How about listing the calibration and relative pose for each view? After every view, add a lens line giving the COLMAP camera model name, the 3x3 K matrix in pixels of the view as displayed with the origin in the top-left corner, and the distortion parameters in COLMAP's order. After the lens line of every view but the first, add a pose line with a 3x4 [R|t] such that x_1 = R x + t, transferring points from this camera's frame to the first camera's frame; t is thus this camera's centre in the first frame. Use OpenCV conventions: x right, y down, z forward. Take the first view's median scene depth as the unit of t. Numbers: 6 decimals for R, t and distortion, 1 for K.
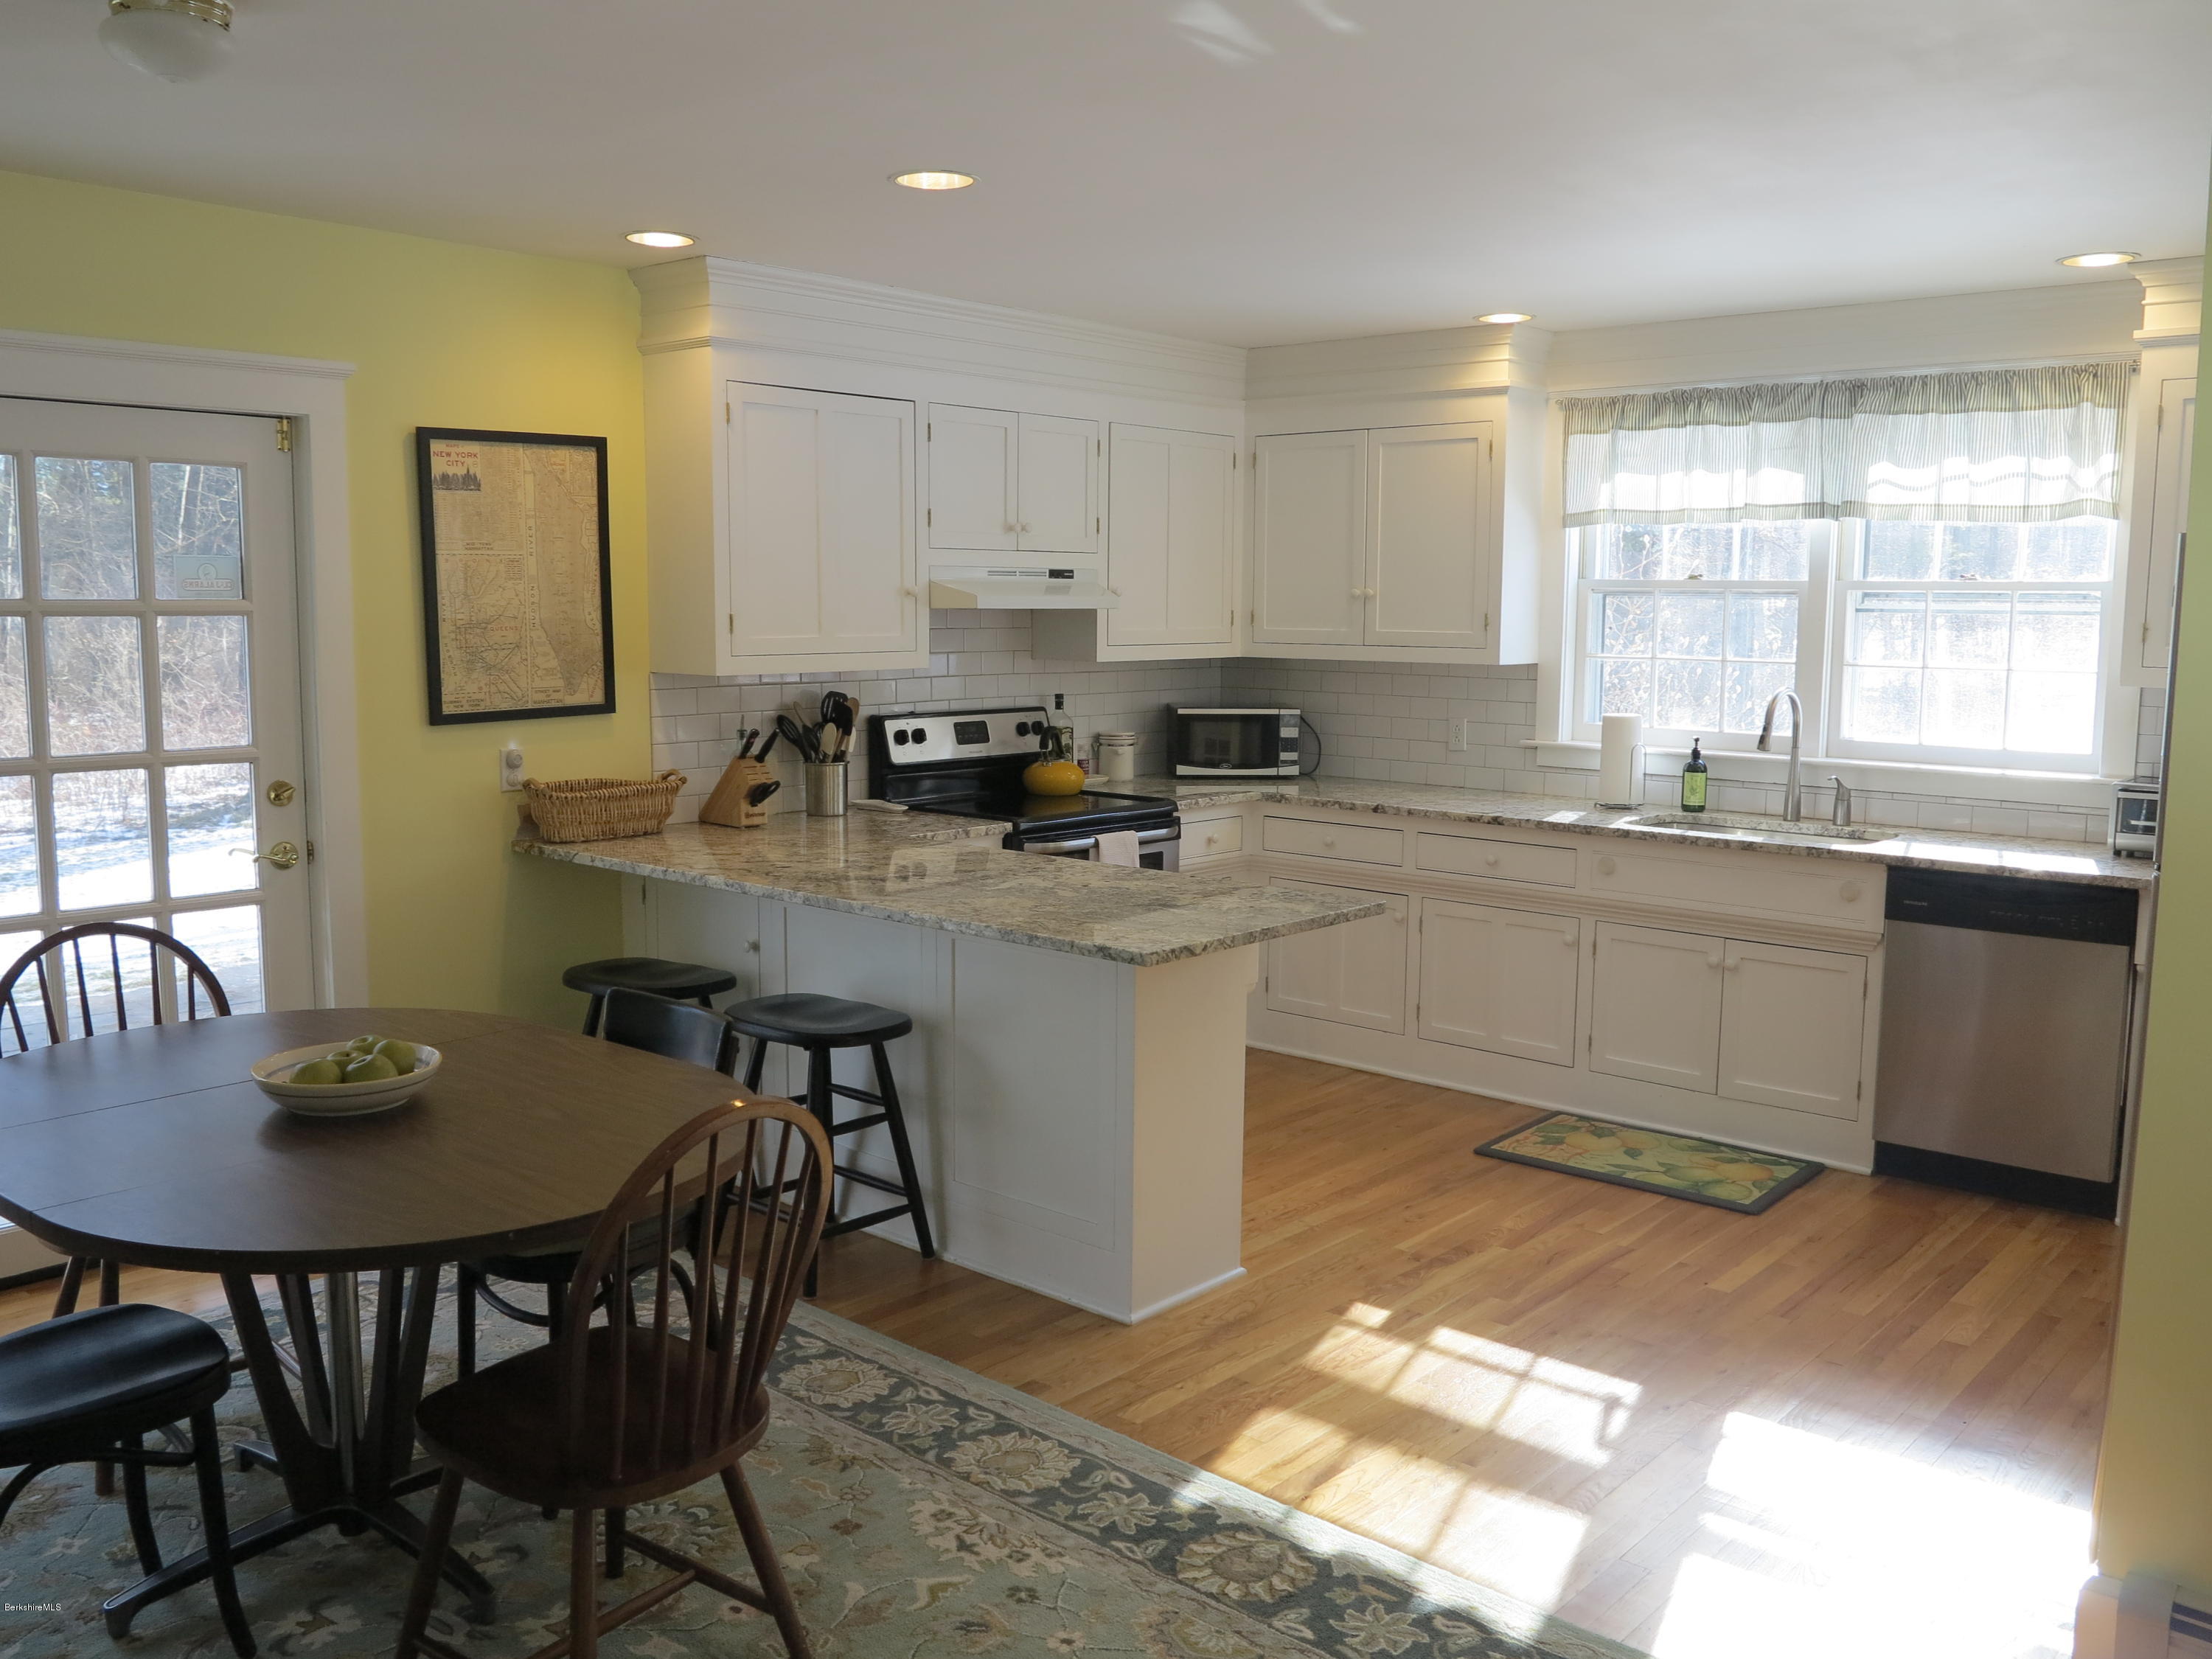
lens RADIAL K [[1824.7, 0, 1101.8], [0, 1824.7, 832.9], [0, 0, 1]] dist [-0.043902, 0.009448]
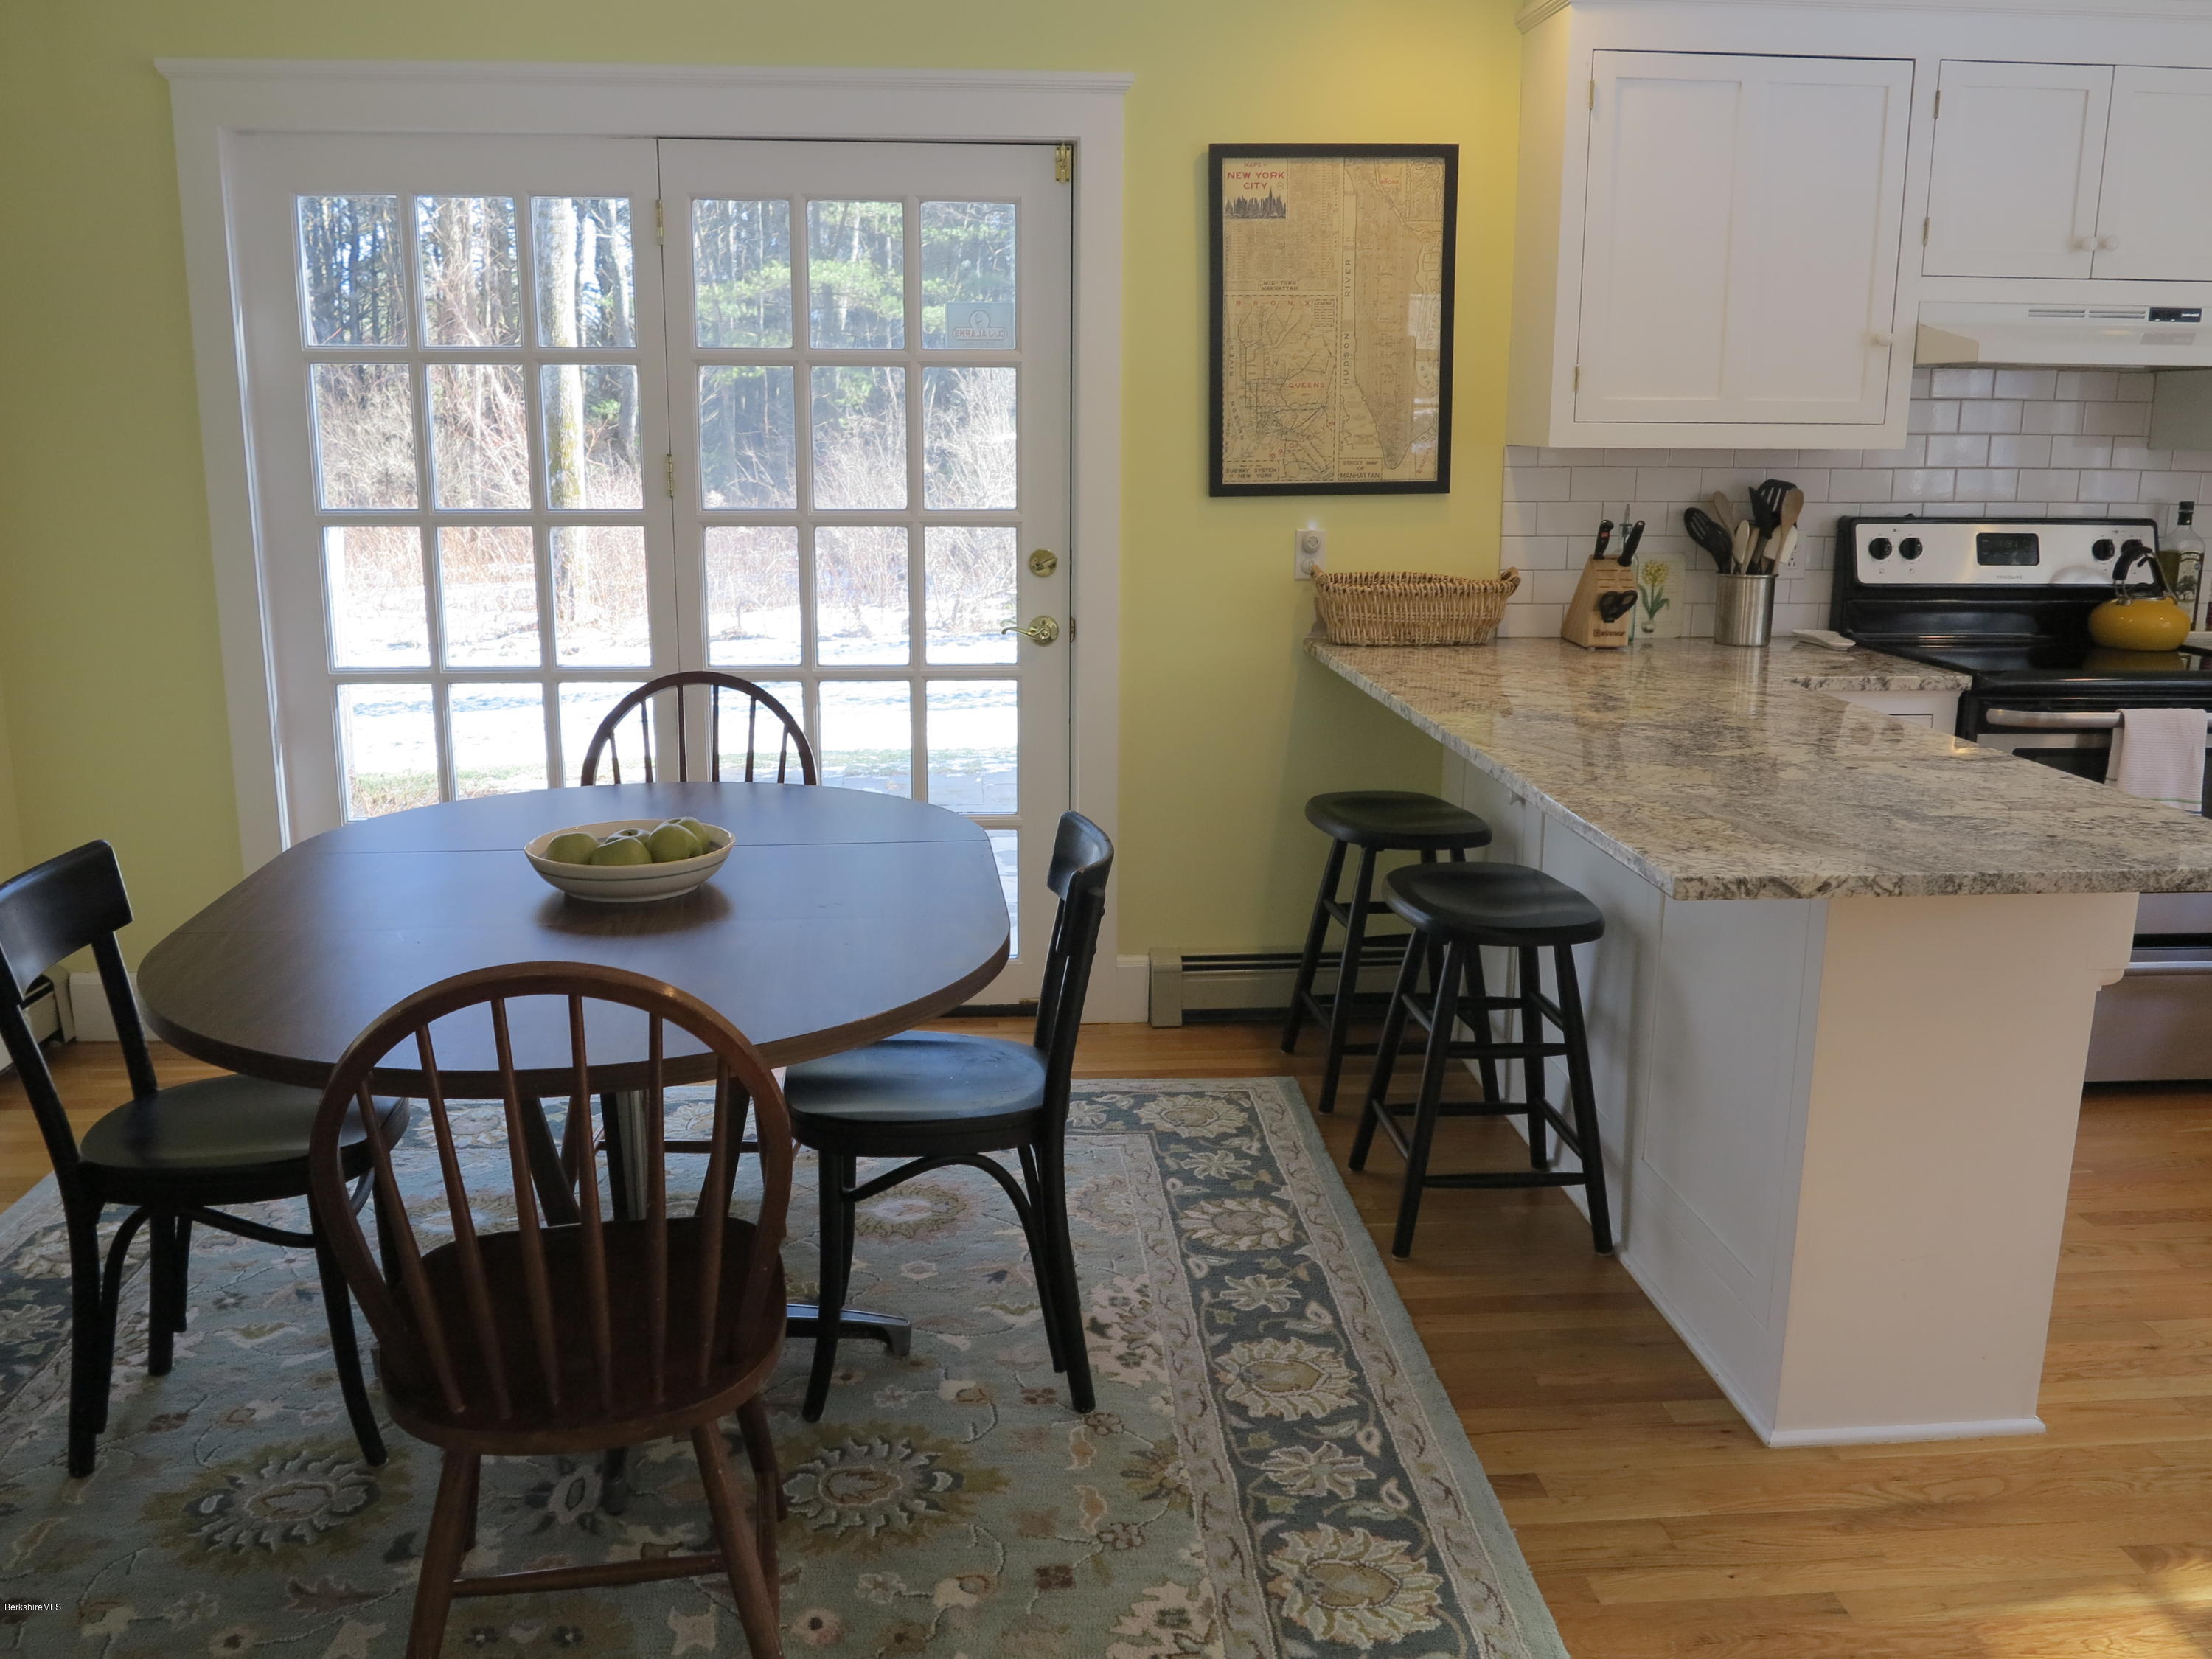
lens RADIAL K [[1824.7, 0, 1101.8], [0, 1824.7, 832.9], [0, 0, 1]] dist [-0.043902, 0.009448]
pose [[0.720738, 0.149551, -0.676883, 0.206830], [-0.086934, 0.988242, 0.125776, -0.004864], [0.687734, -0.031808, 0.725265, 0.315318]]
